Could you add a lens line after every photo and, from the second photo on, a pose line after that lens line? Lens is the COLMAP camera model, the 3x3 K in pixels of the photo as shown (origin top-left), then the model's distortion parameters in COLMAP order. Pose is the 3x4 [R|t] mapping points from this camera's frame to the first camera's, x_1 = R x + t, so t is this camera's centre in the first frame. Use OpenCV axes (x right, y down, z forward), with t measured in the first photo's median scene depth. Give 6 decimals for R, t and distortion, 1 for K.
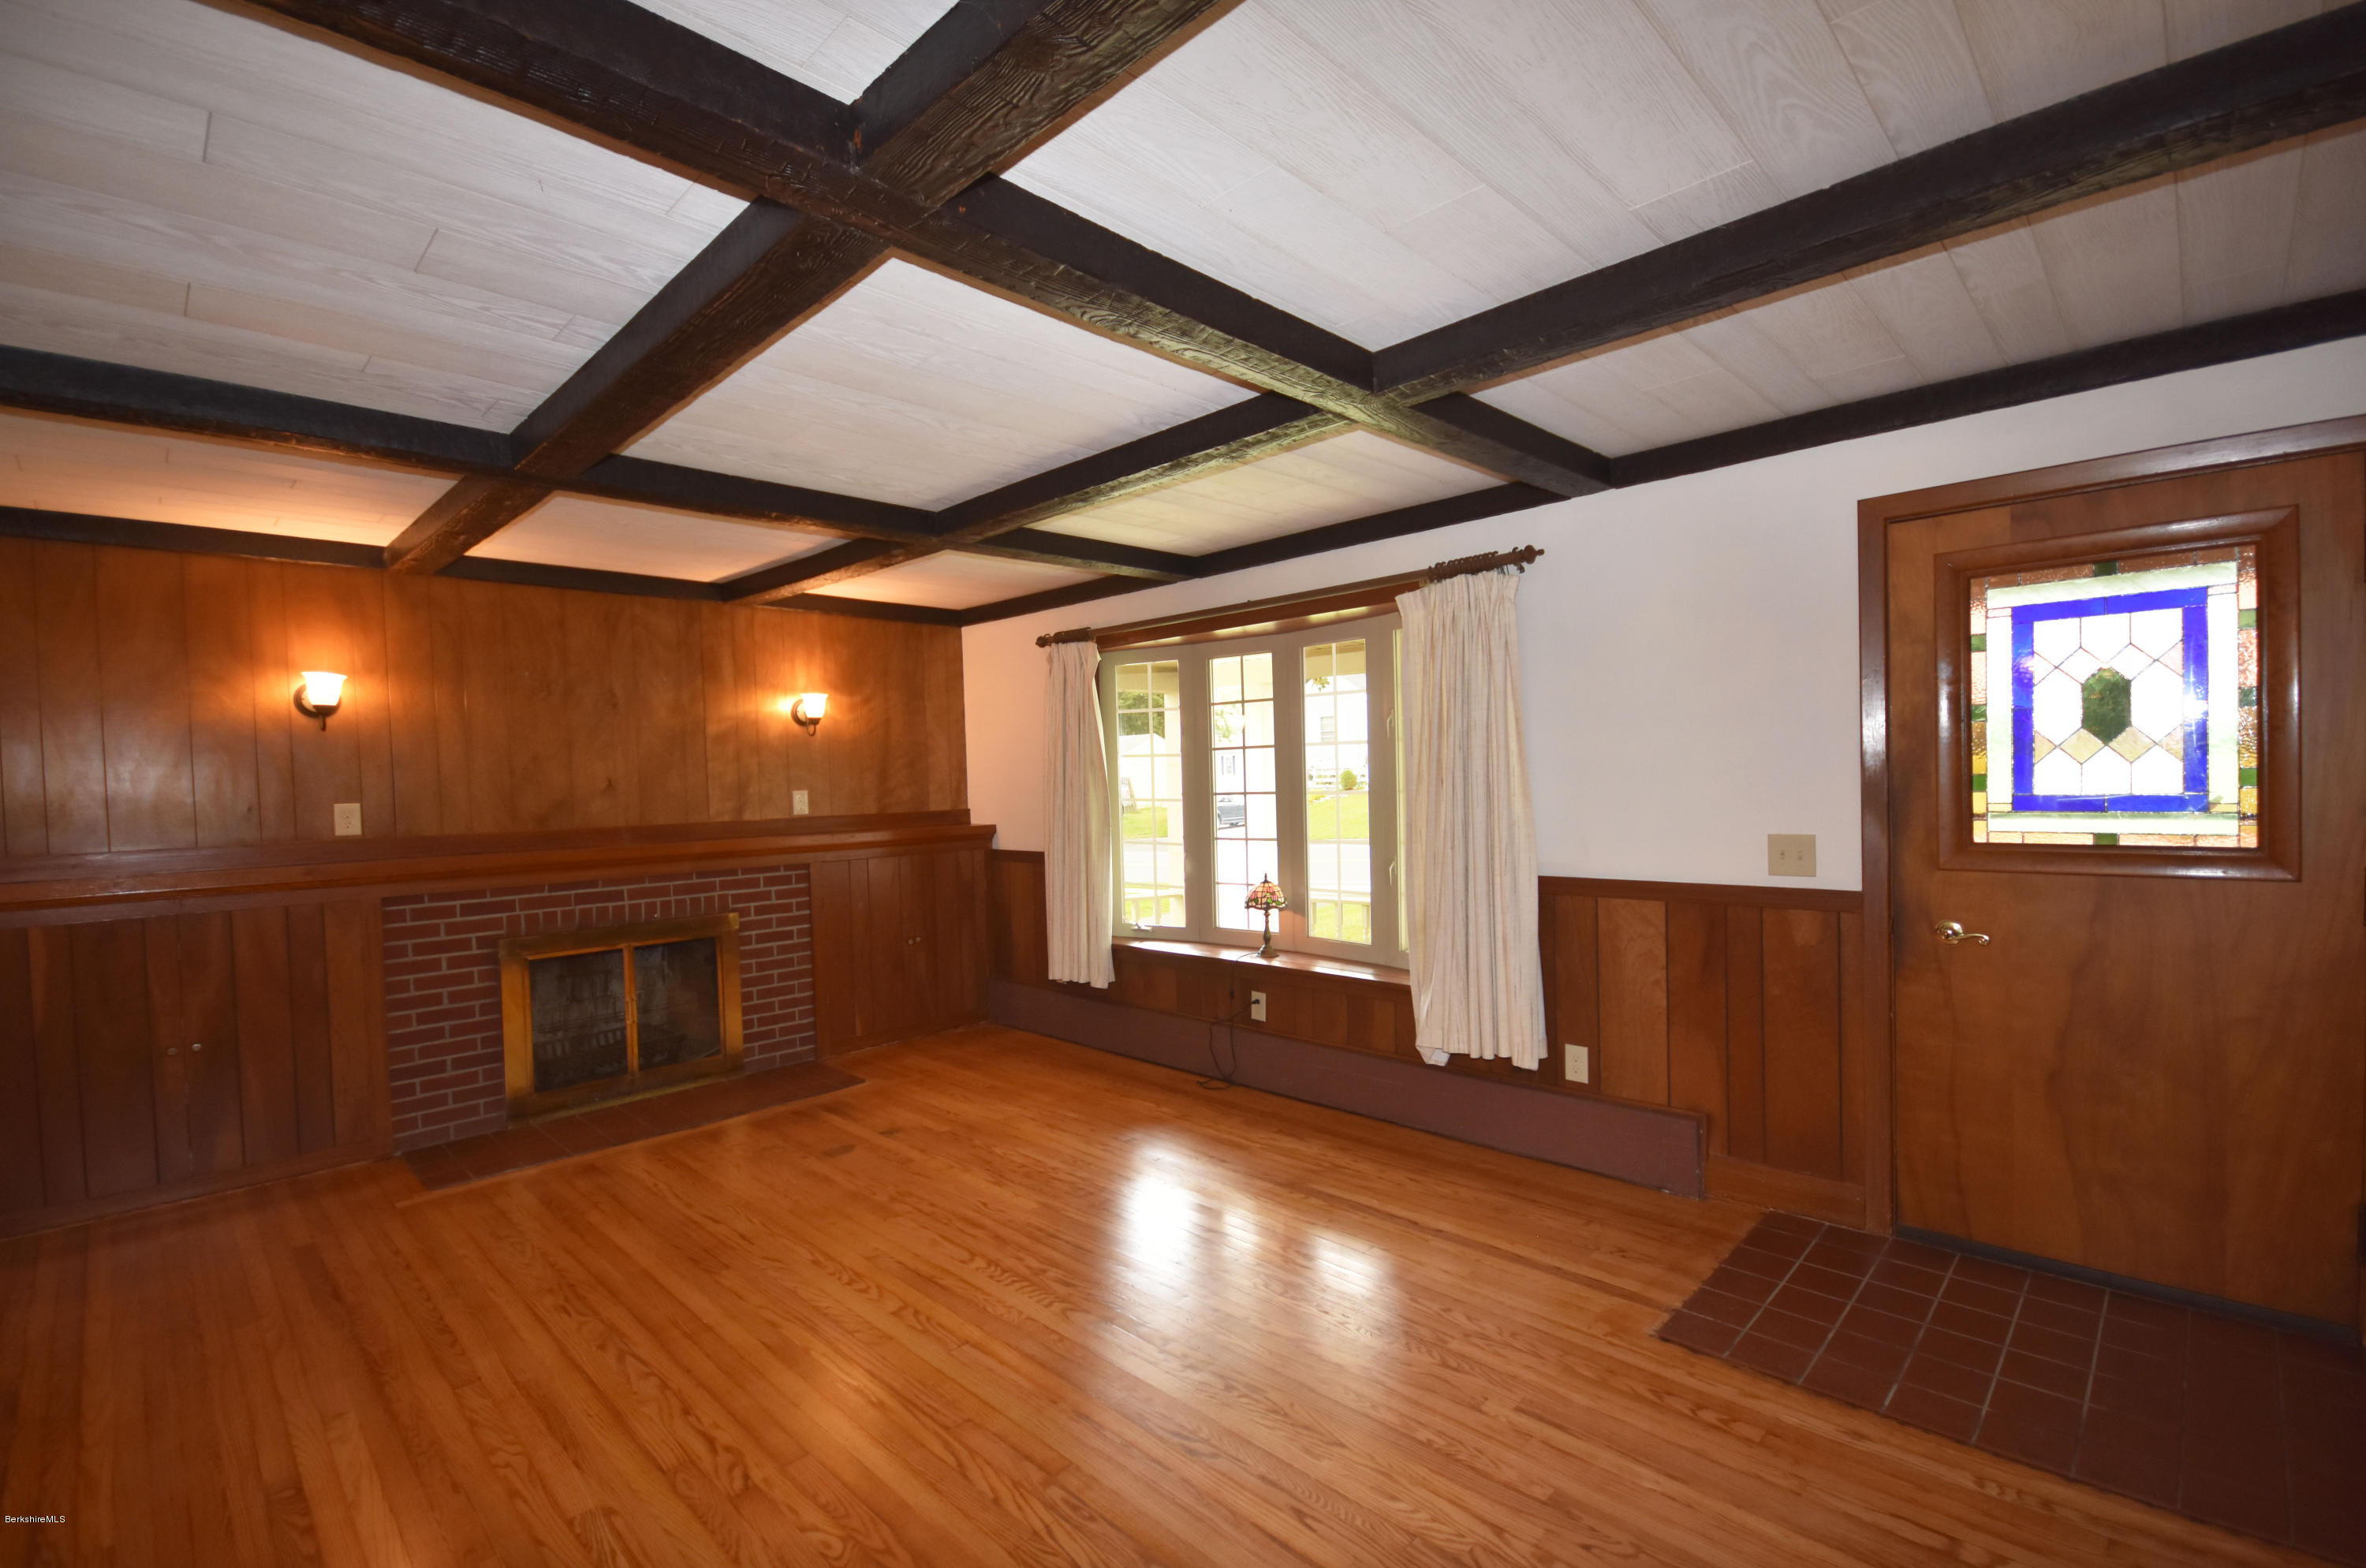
lens RADIAL K [[1025.1, 0, 1158.1], [0, 1025.1, 799.6], [0, 0, 1]] dist [-0.008524, -0.001727]
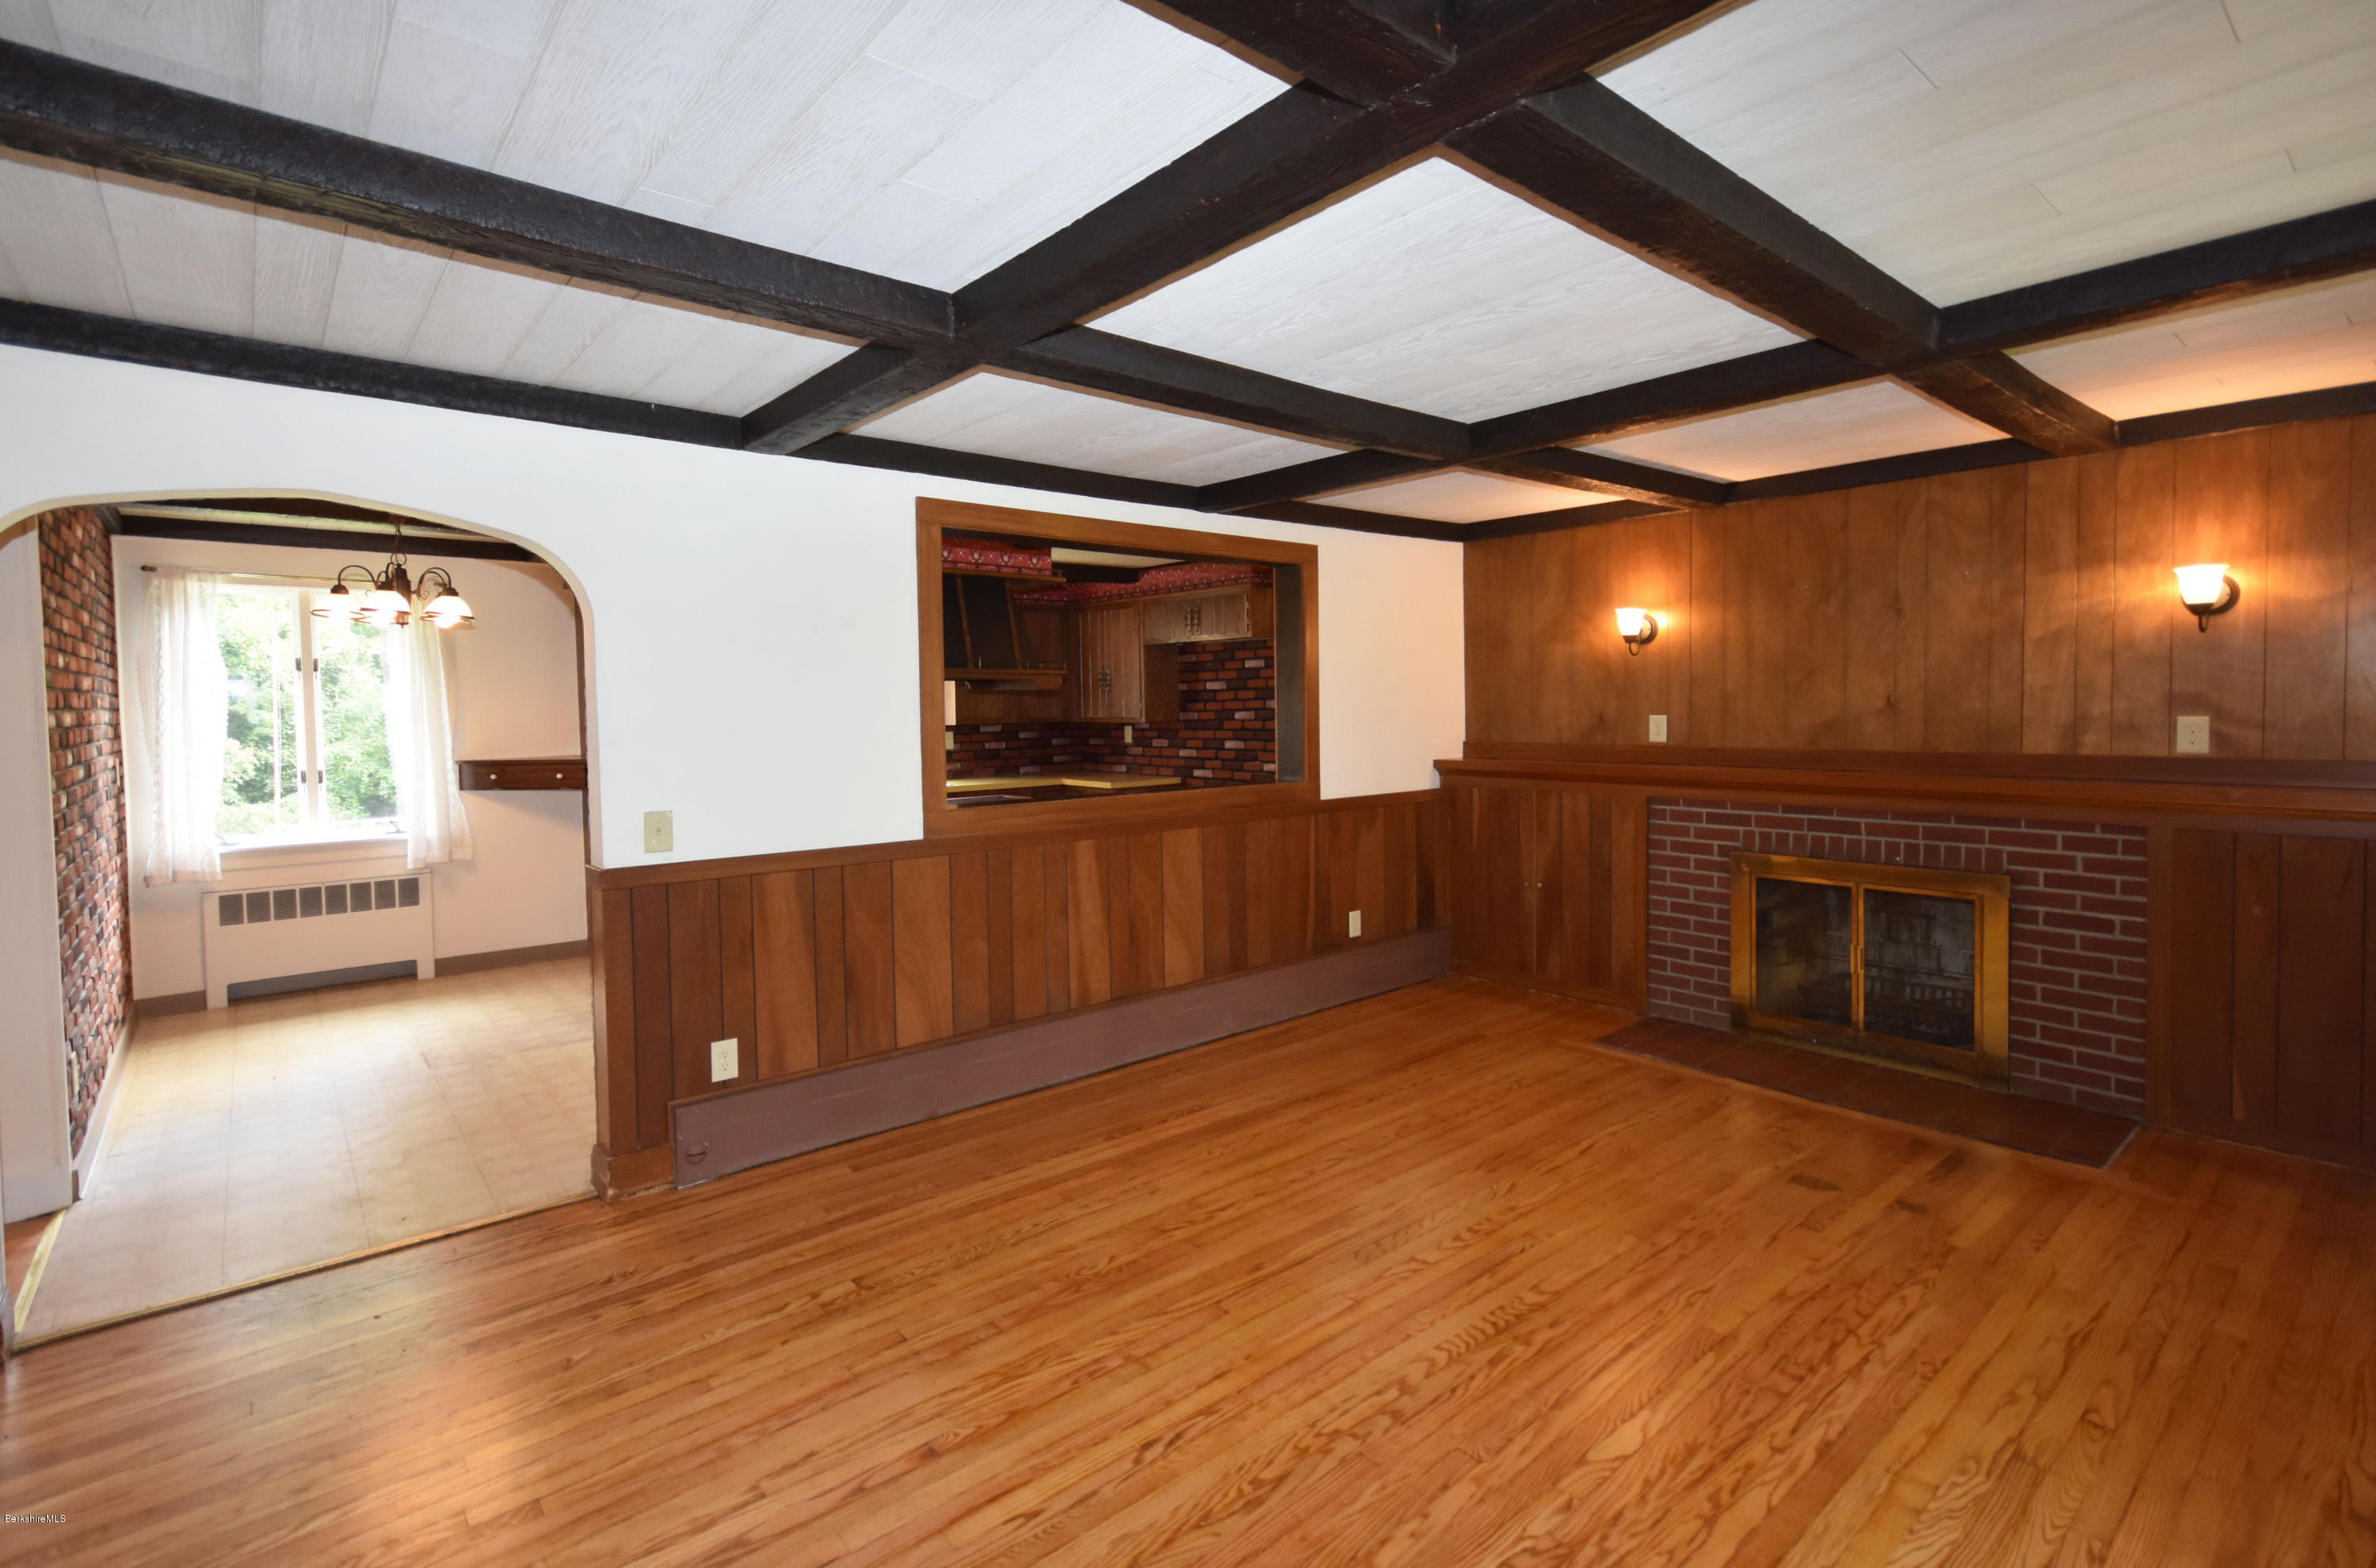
lens RADIAL K [[1090.7, 0, 1215.0], [0, 1090.7, 742.1], [0, 0, 1]] dist [0.007136, 0.001795]
pose [[-0.055859, 0.065109, -0.996314, 0.652275], [-0.007196, 0.997819, 0.065611, -0.057741], [0.998413, 0.010835, -0.055268, 0.717507]]
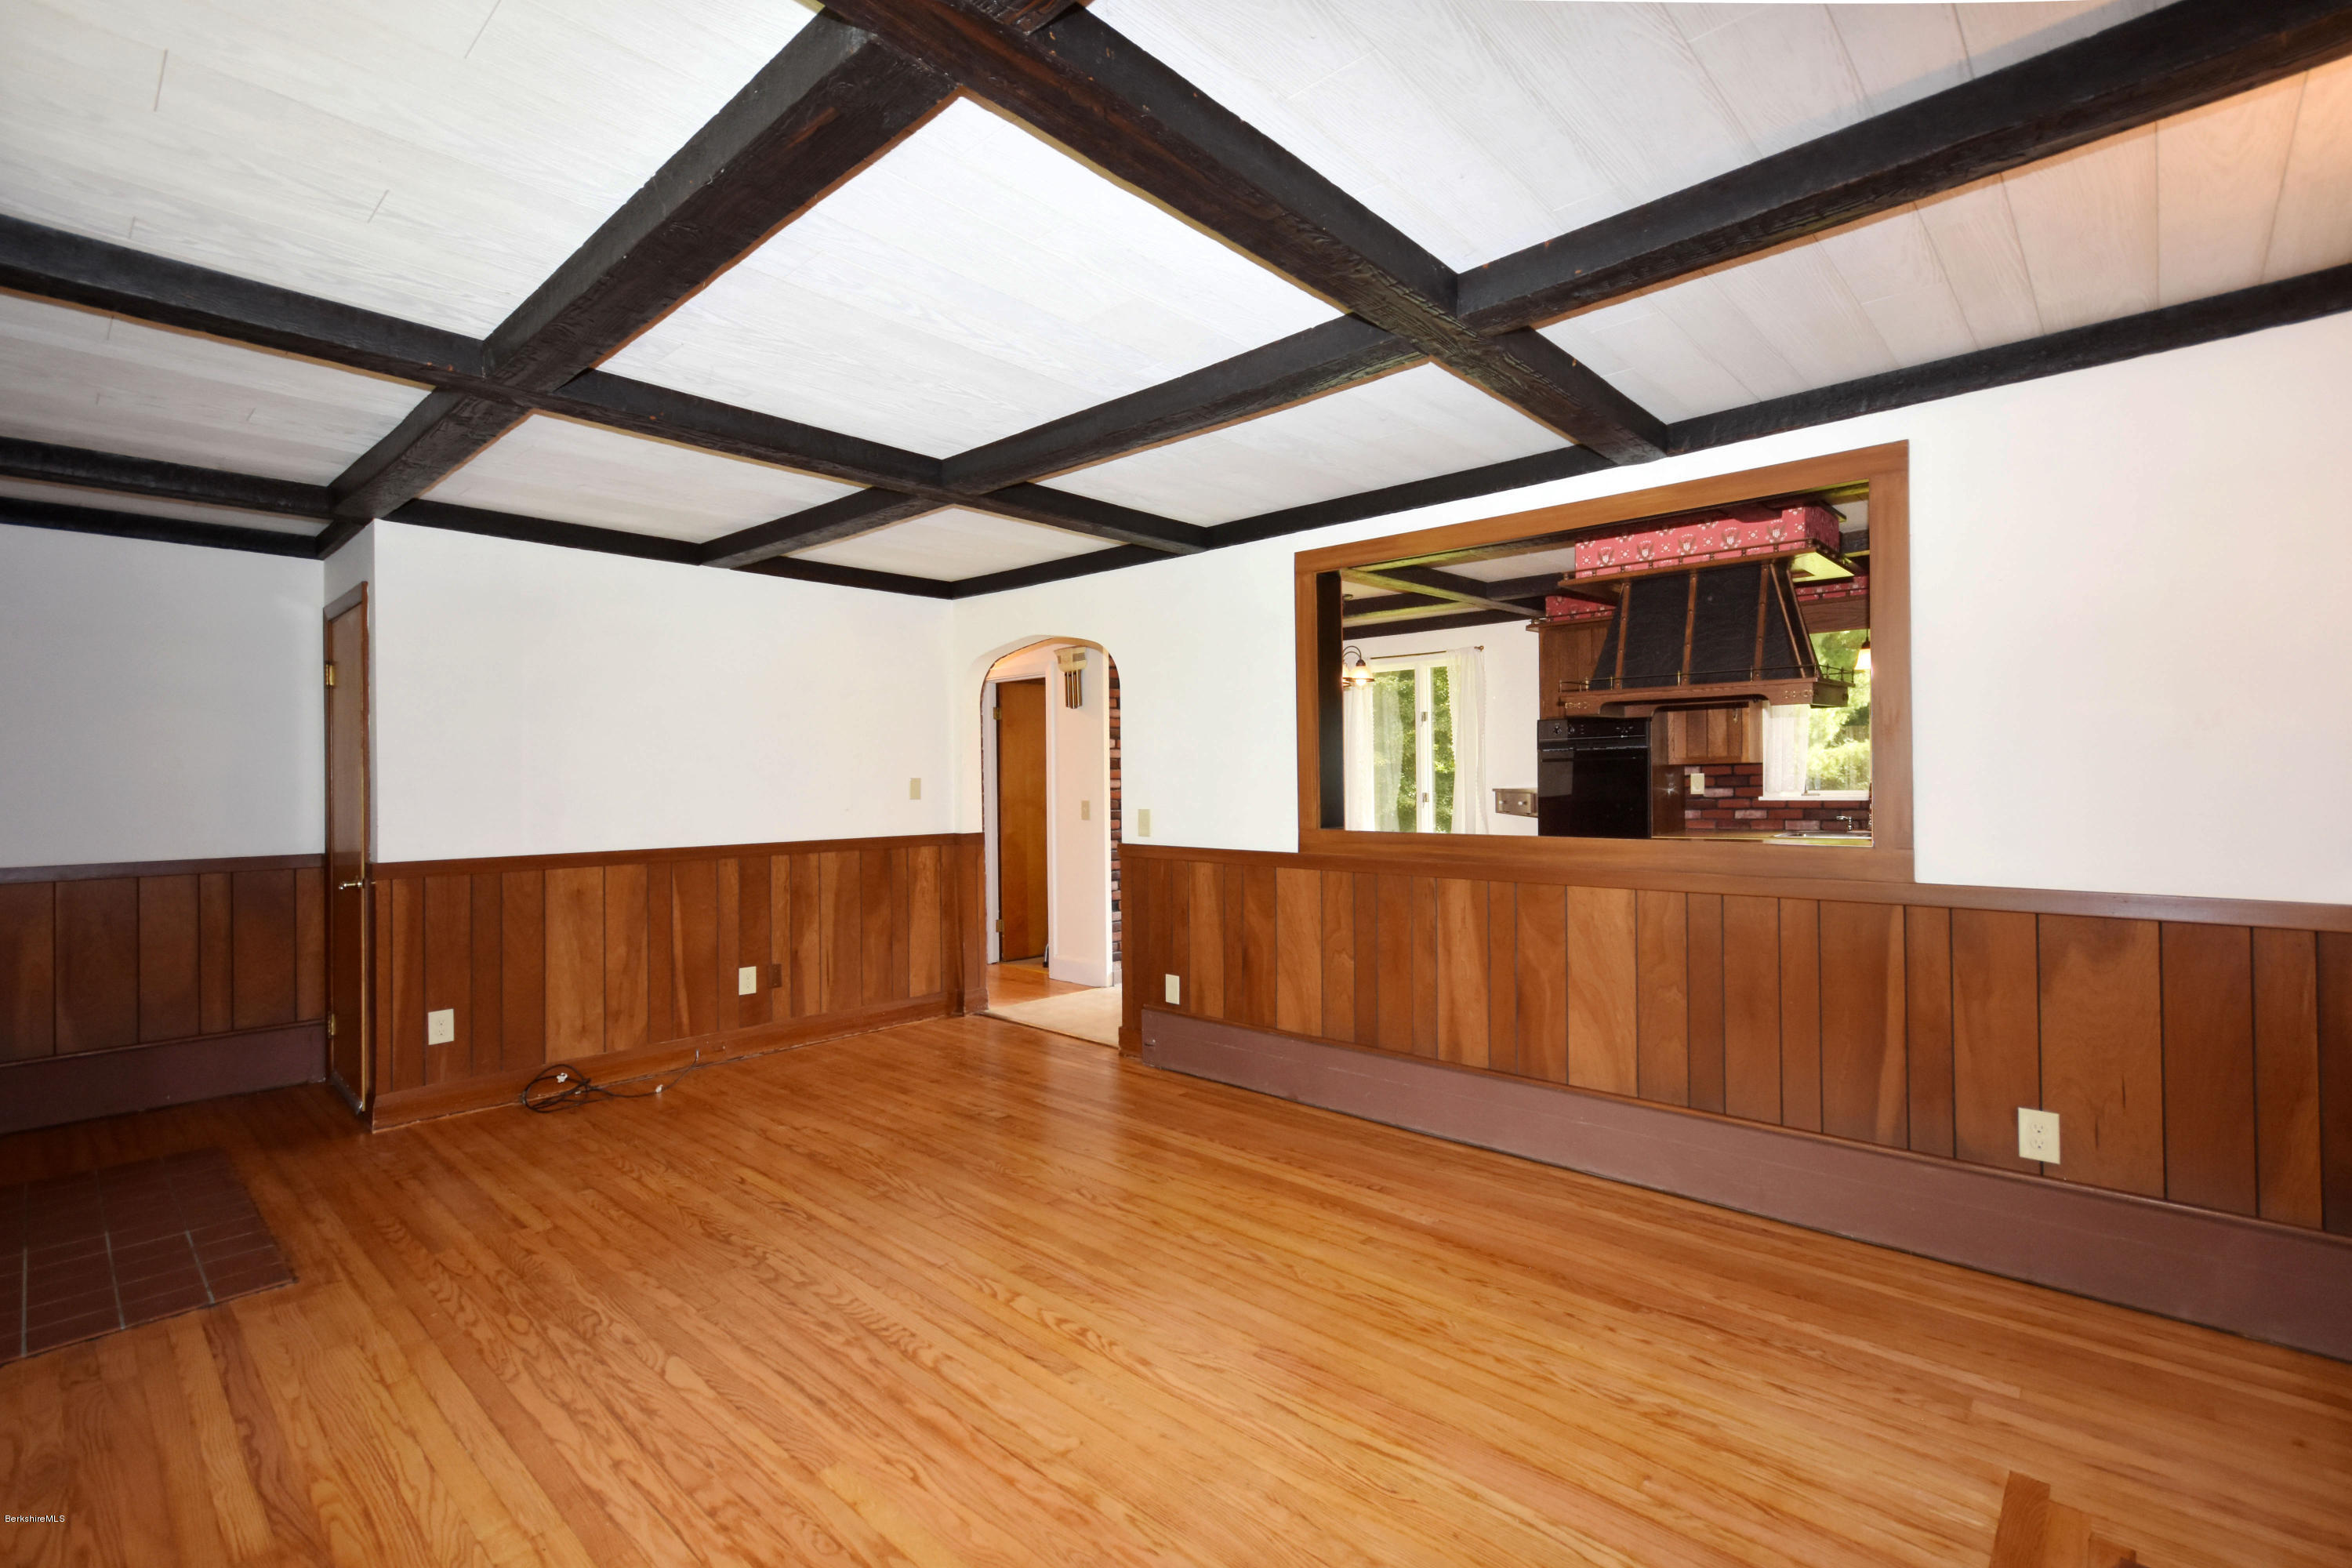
lens RADIAL K [[1079.6, 0, 1181.4], [0, 1079.6, 778.2], [0, 0, 1]] dist [0.007136, 0.001795]
pose [[-0.997781, 0.038985, -0.053980, -0.313111], [0.037780, 0.999018, 0.023157, 0.001255], [0.054830, 0.021066, -0.998273, 1.676204]]
